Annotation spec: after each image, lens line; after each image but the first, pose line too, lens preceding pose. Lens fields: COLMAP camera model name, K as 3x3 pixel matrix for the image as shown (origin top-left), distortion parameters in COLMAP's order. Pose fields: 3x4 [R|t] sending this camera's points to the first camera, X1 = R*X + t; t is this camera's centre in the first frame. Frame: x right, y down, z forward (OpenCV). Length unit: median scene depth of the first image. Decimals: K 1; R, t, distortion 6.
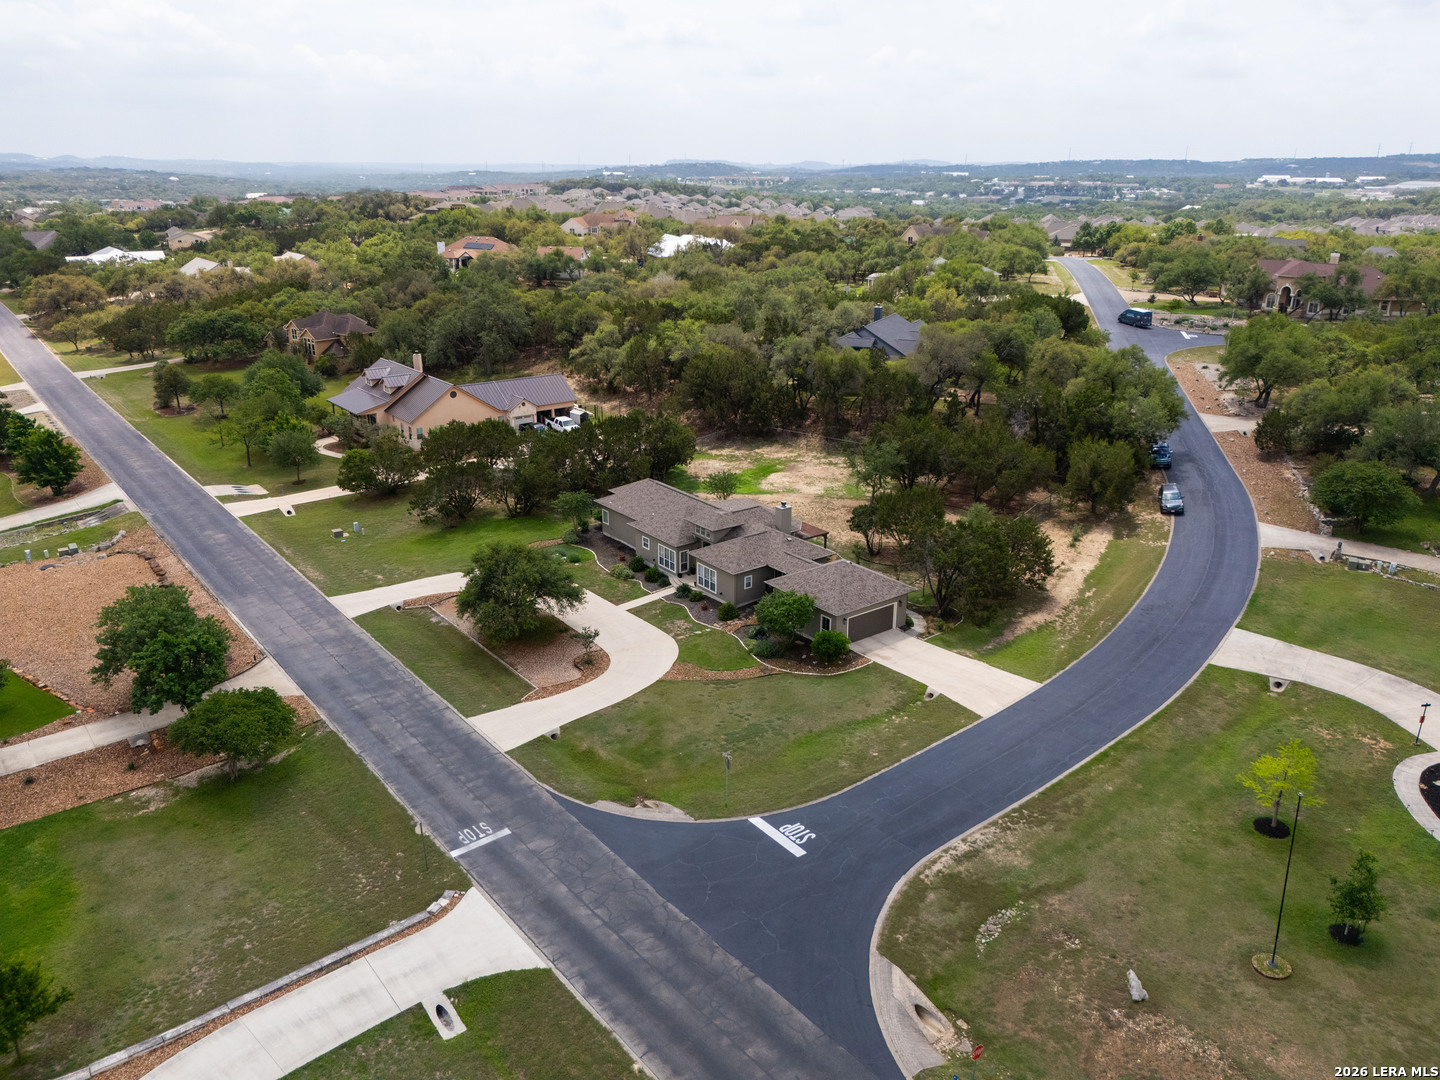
lens RADIAL K [[1065.9, 0, 720.0], [0, 1065.9, 540.0], [0, 0, 1]] dist [0.057305, -0.054676]
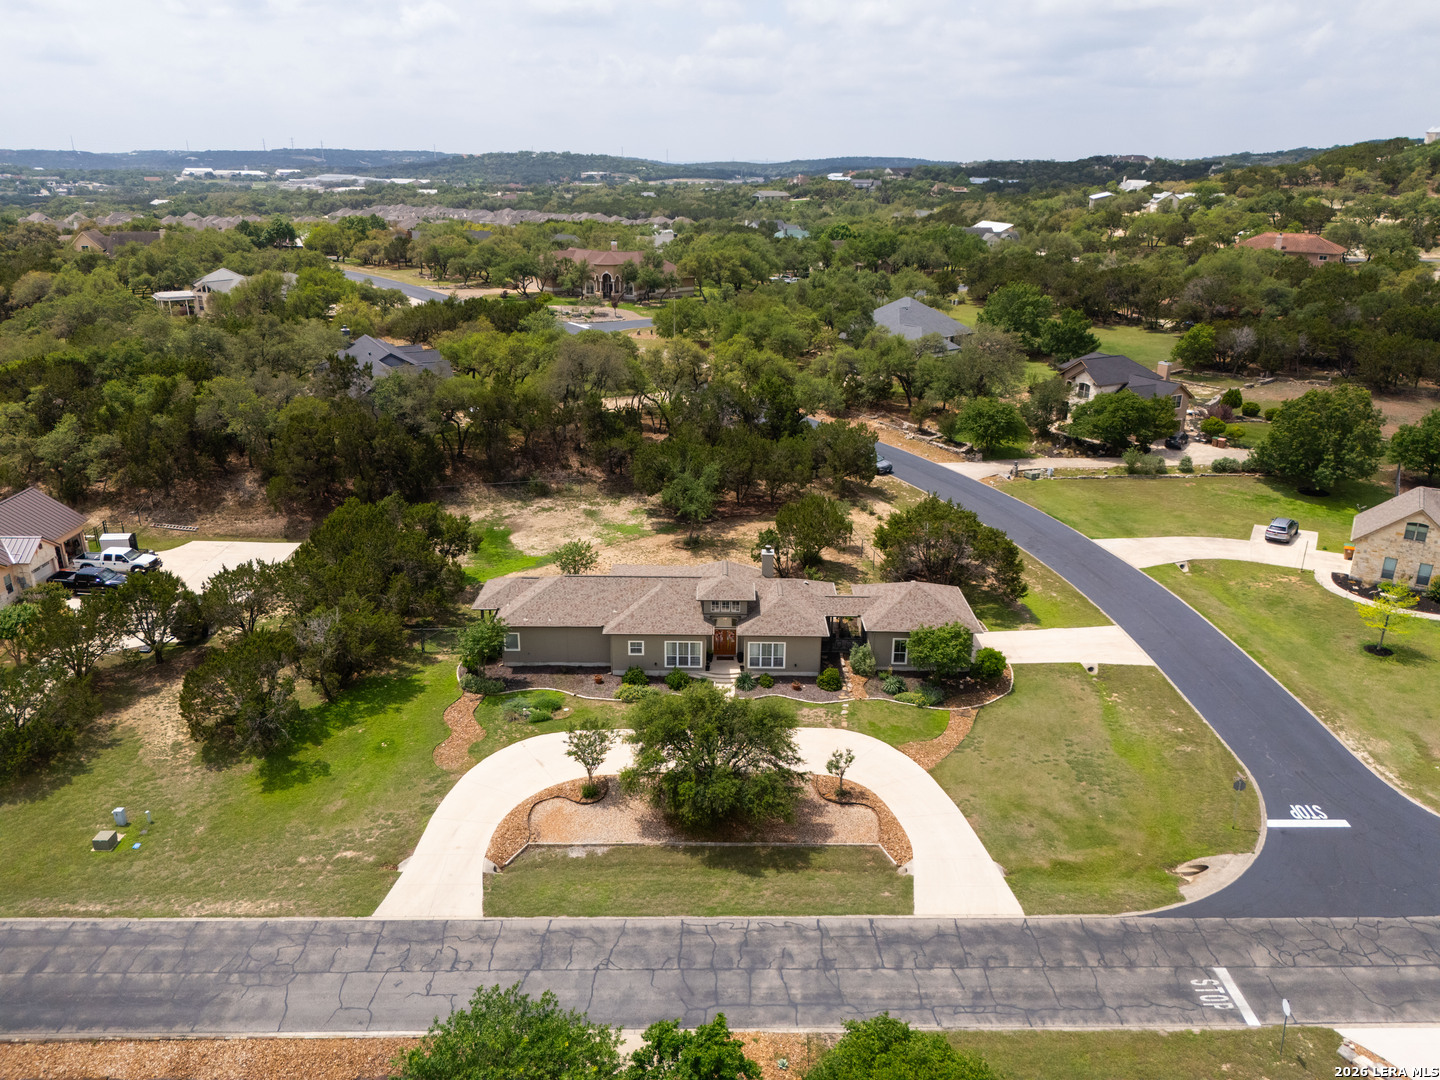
lens RADIAL K [[1065.9, 0, 720.0], [0, 1065.9, 540.0], [0, 0, 1]] dist [0.057305, -0.054676]
pose [[0.606360, -0.263308, 0.750331, -0.710268], [0.258266, 0.957644, 0.127348, -0.186443], [-0.752081, 0.116566, 0.648680, 0.514785]]
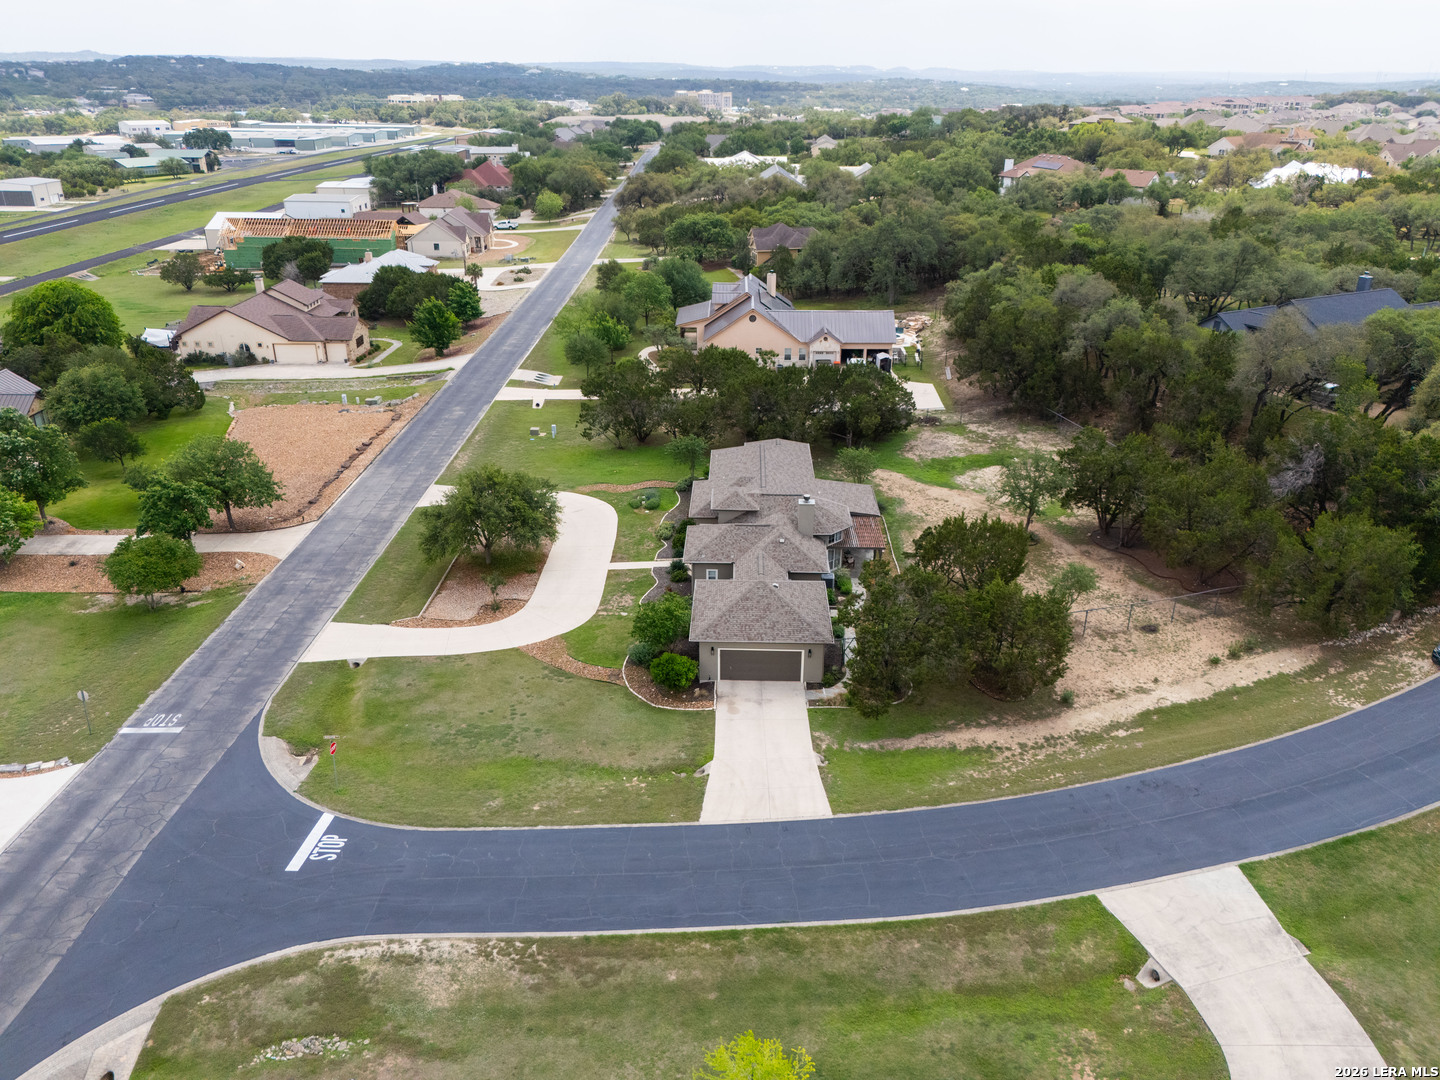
lens RADIAL K [[1065.9, 0, 720.0], [0, 1065.9, 540.0], [0, 0, 1]] dist [0.057305, -0.054676]
pose [[0.780232, 0.253943, -0.571622, 0.548414], [-0.212299, 0.967142, 0.139877, -0.117040], [0.588360, 0.012218, 0.808507, 0.337585]]
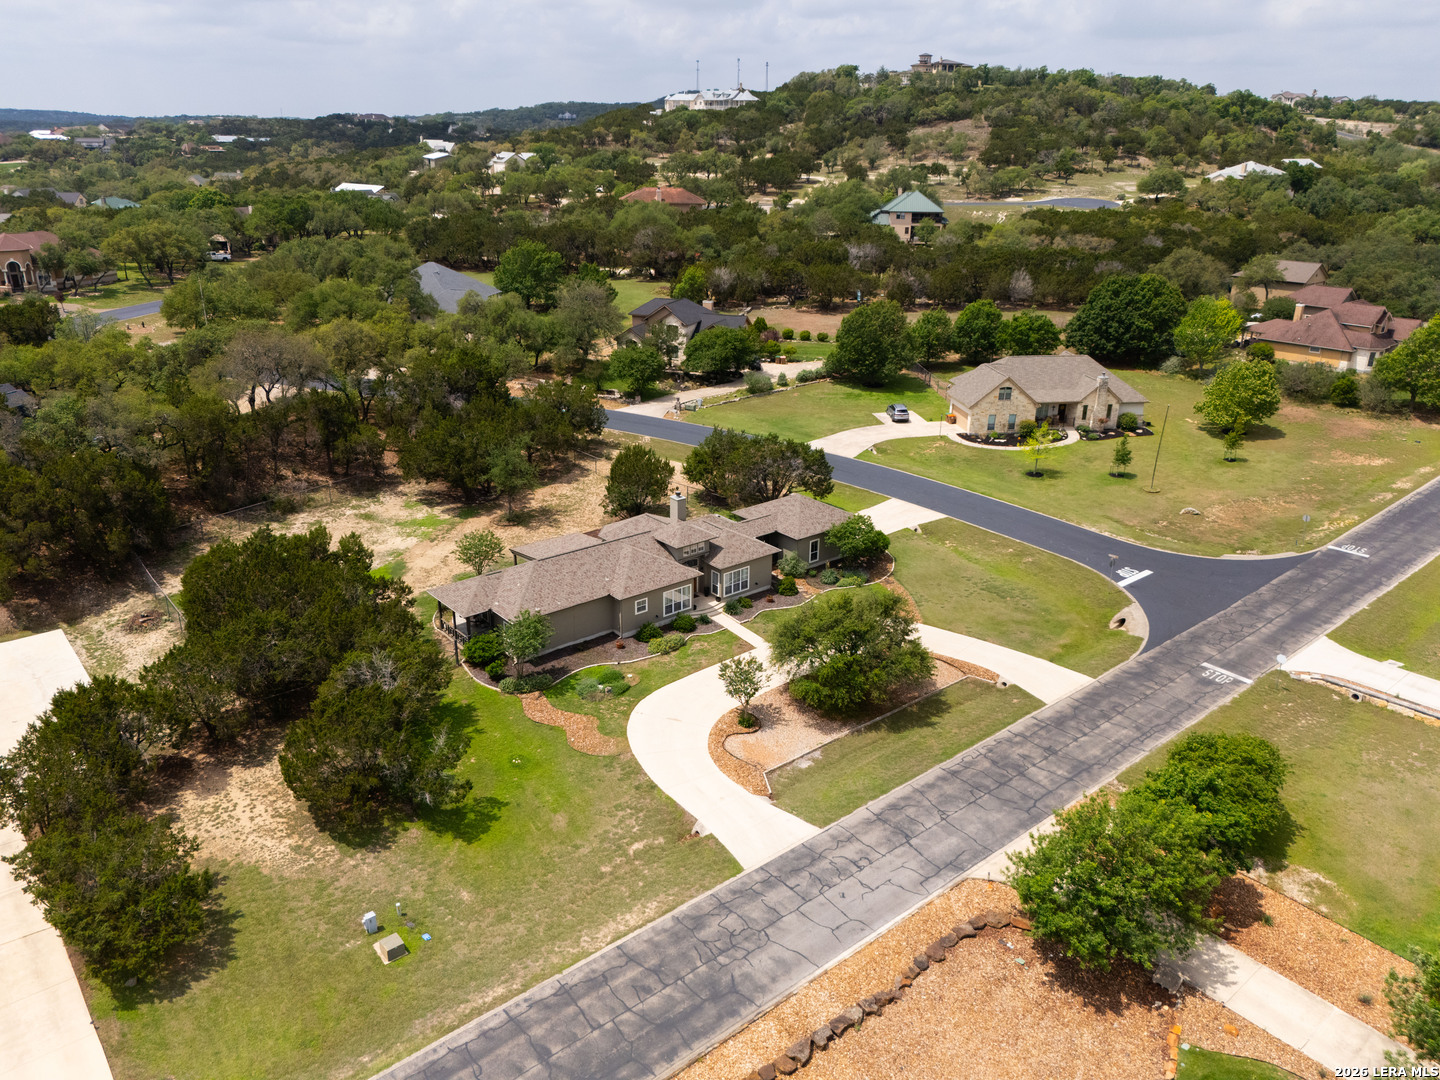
lens RADIAL K [[1065.9, 0, 720.0], [0, 1065.9, 540.0], [0, 0, 1]] dist [0.057305, -0.054676]
pose [[-0.037990, -0.363387, 0.930864, -0.967149], [0.323906, 0.876764, 0.355486, -0.371444], [-0.945326, 0.315017, 0.084395, 1.014512]]
